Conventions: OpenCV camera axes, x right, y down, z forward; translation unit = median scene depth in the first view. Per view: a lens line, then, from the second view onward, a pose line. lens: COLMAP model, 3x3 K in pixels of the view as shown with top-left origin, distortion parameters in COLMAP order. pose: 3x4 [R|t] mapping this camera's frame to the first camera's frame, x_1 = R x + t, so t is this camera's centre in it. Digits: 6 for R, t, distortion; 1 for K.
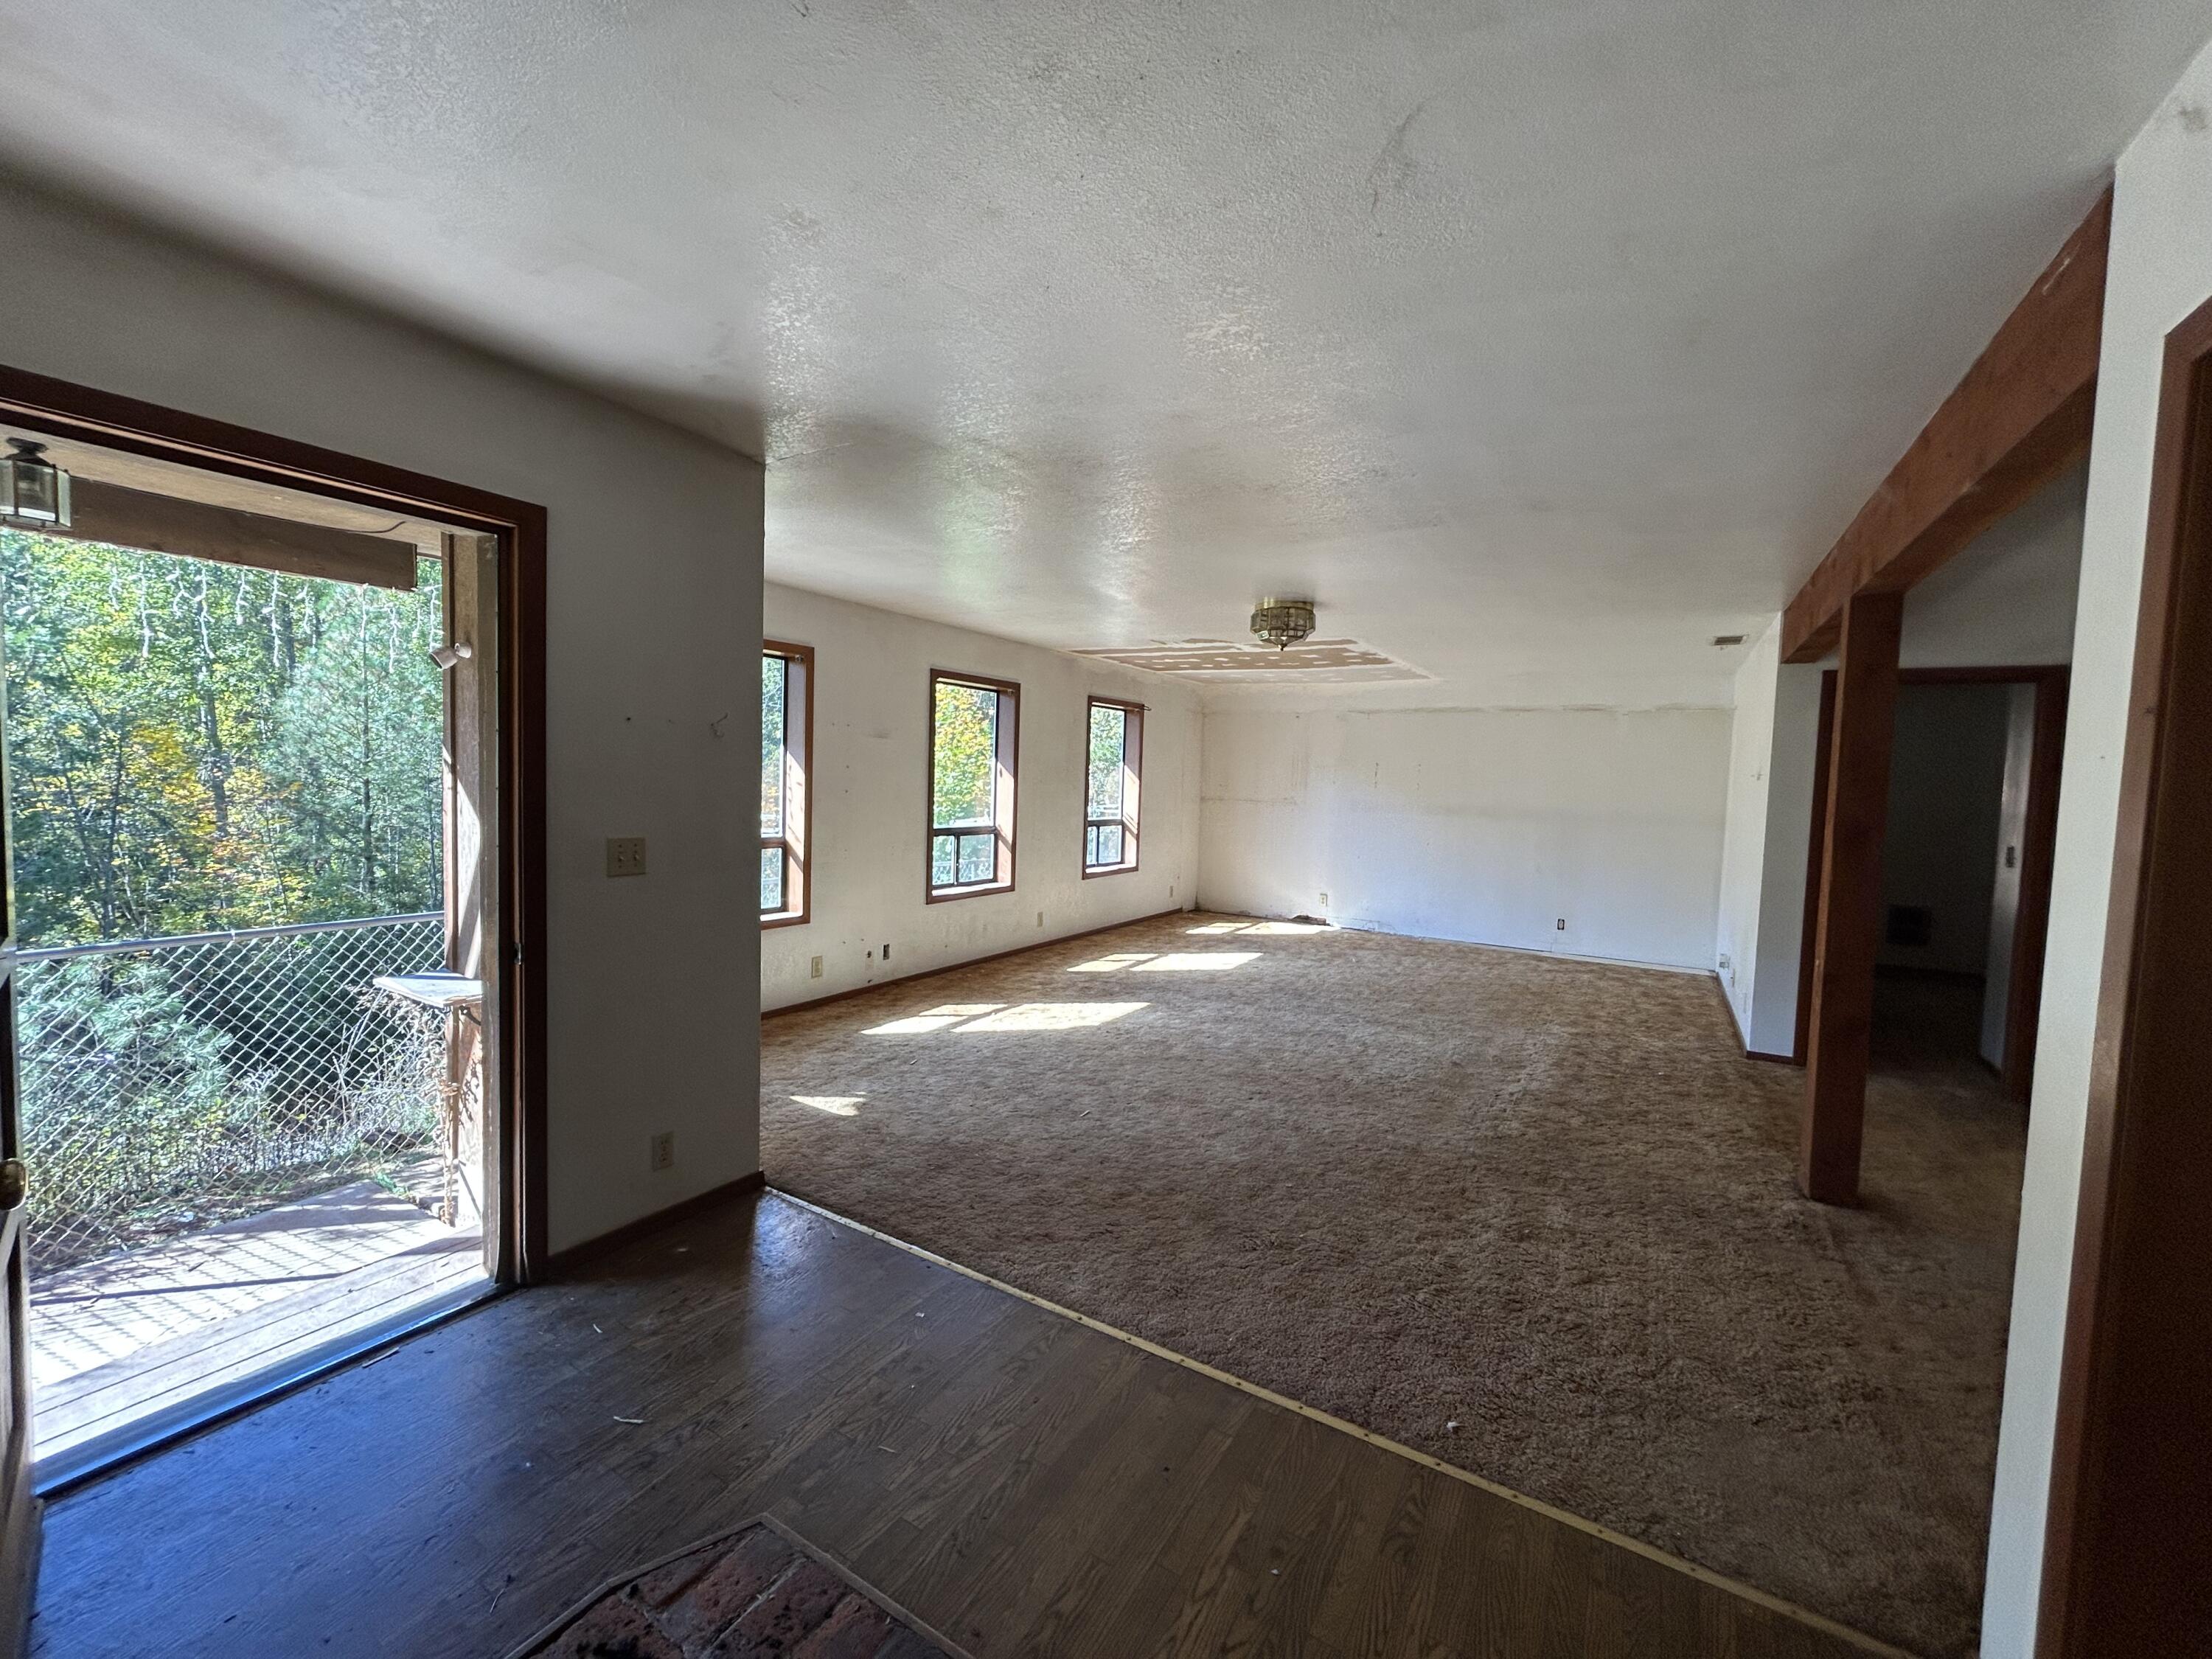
lens RADIAL K [[896.0, 0, 1102.9], [0, 896.0, 828.1], [0, 0, 1]] dist [-0.003844, -0.000549]
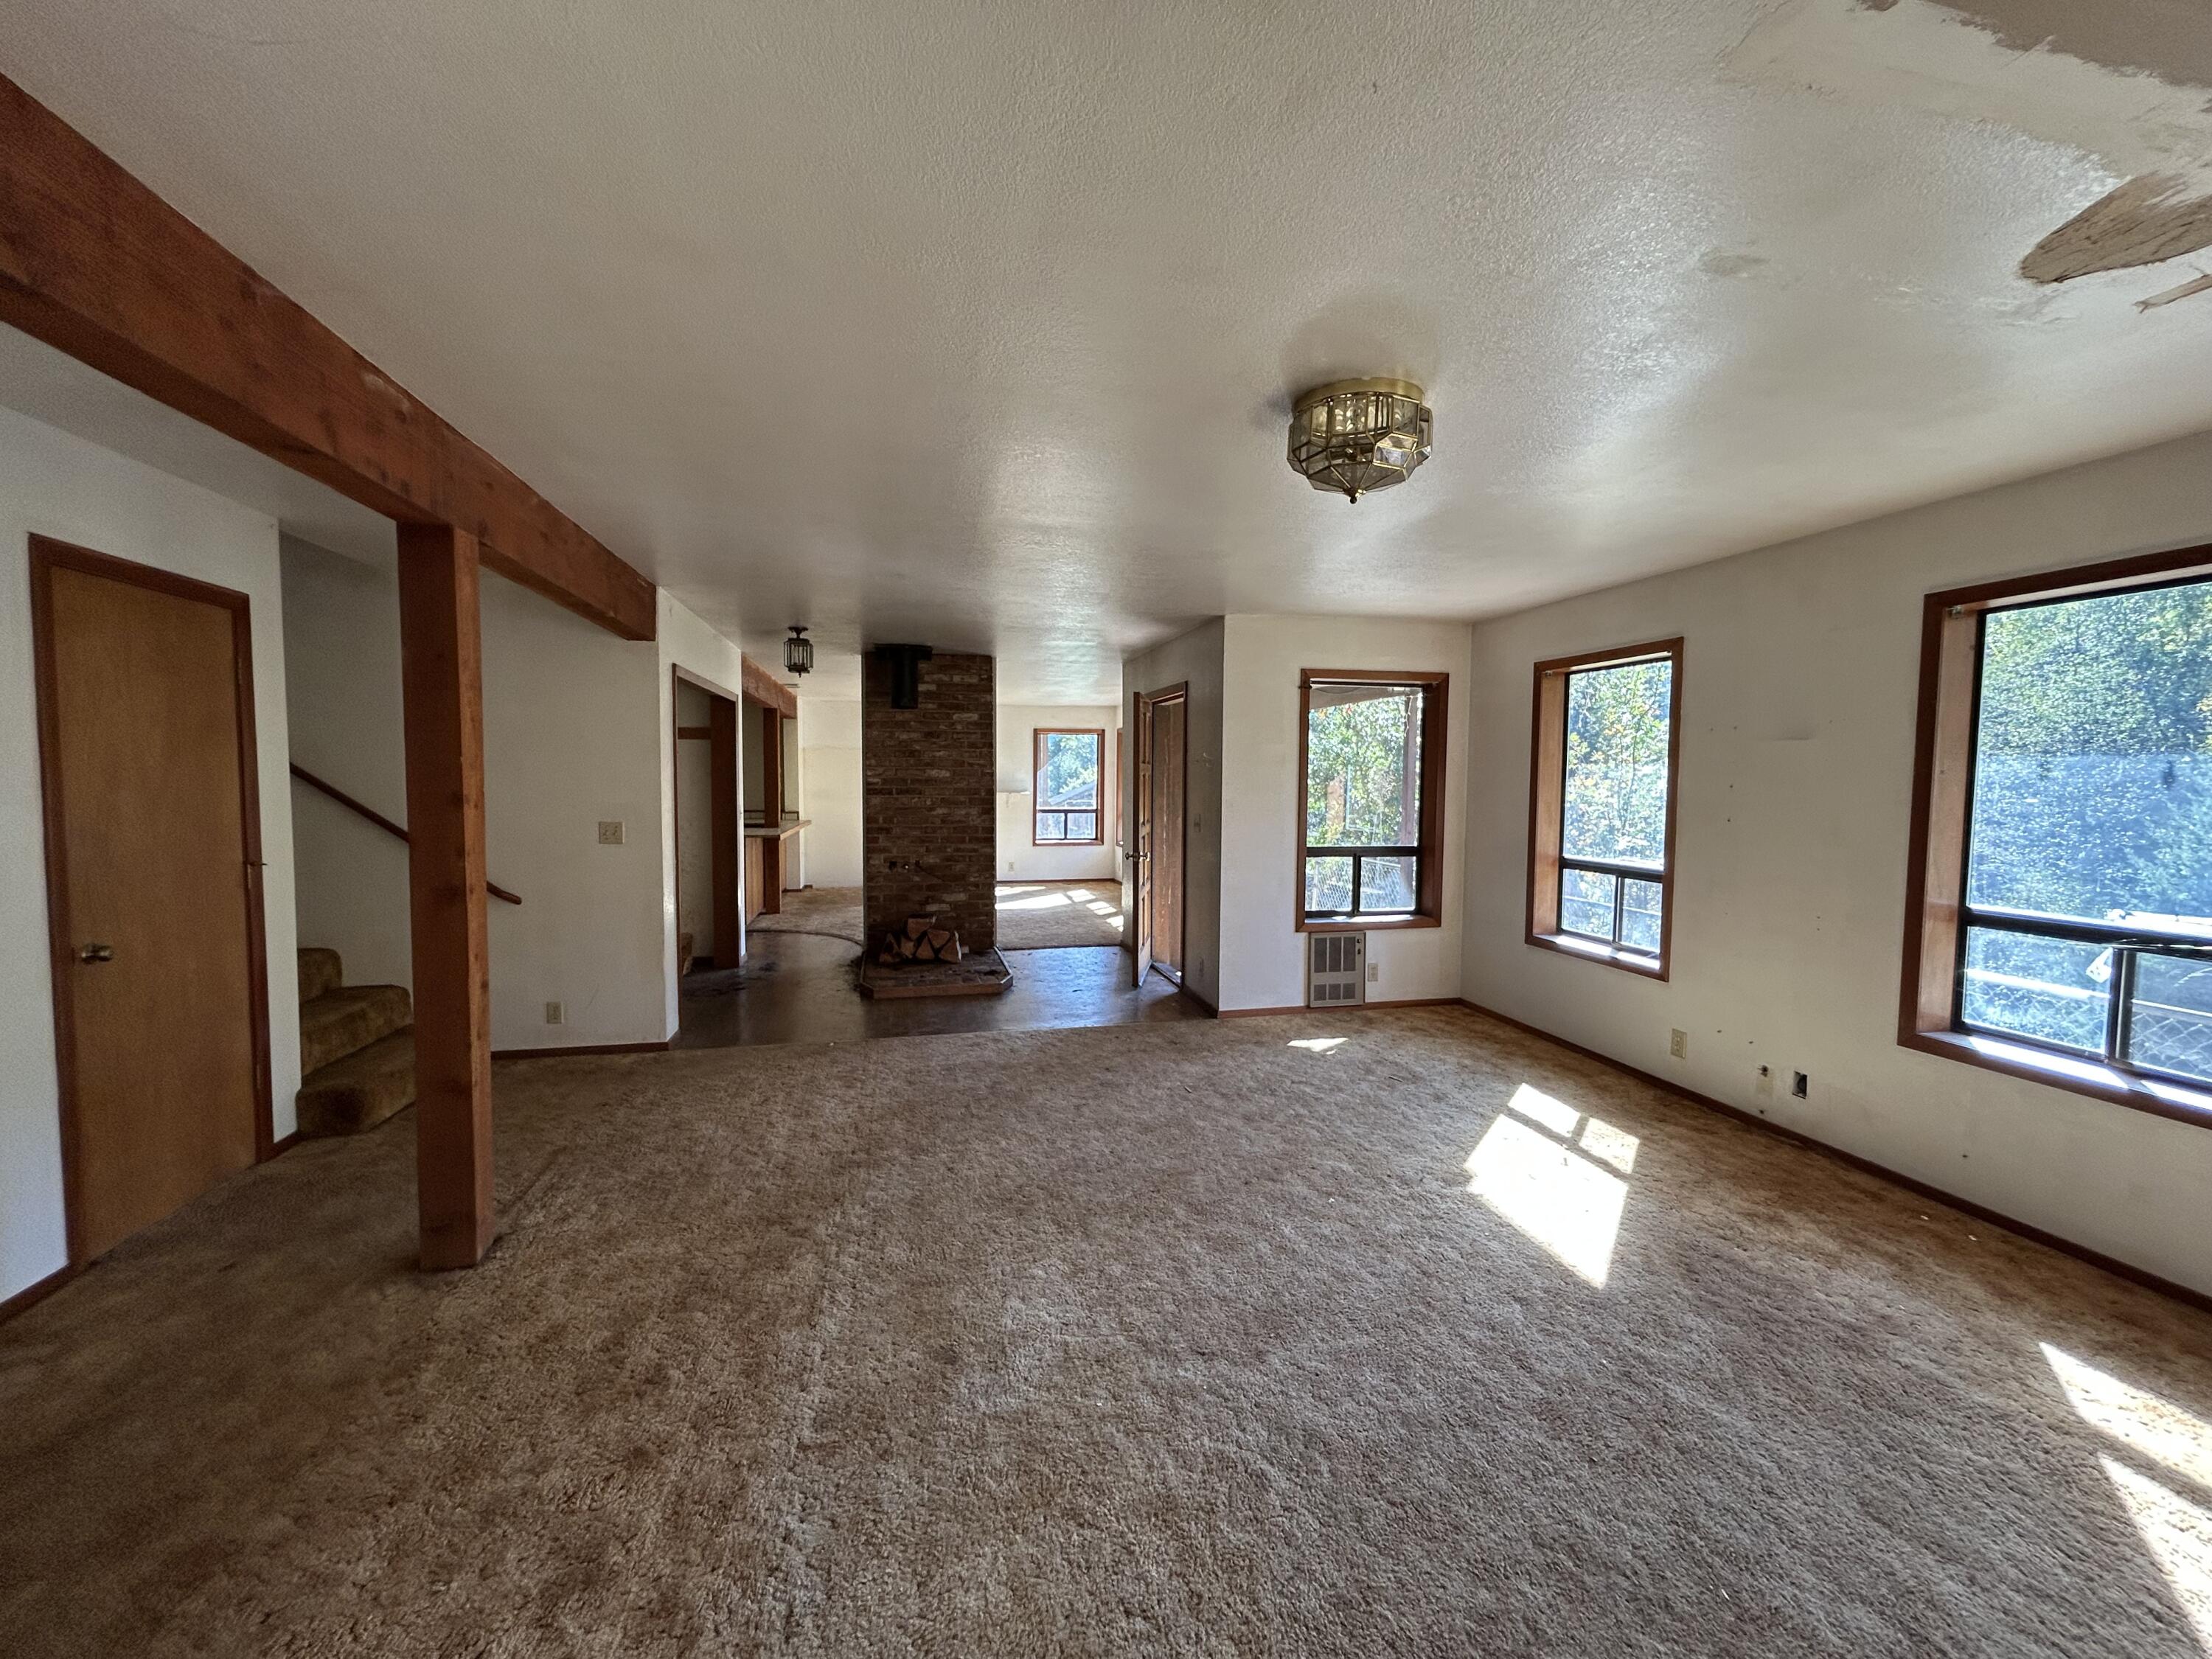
lens RADIAL K [[896.0, 0, 1104.0], [0, 896.0, 827.6], [0, 0, 1]] dist [-0.003844, -0.000549]
pose [[-0.718594, 0.001146, -0.695429, 0.644252], [-0.073544, 0.994266, 0.077632, -0.061772], [0.691530, 0.106931, -0.714389, 1.321680]]
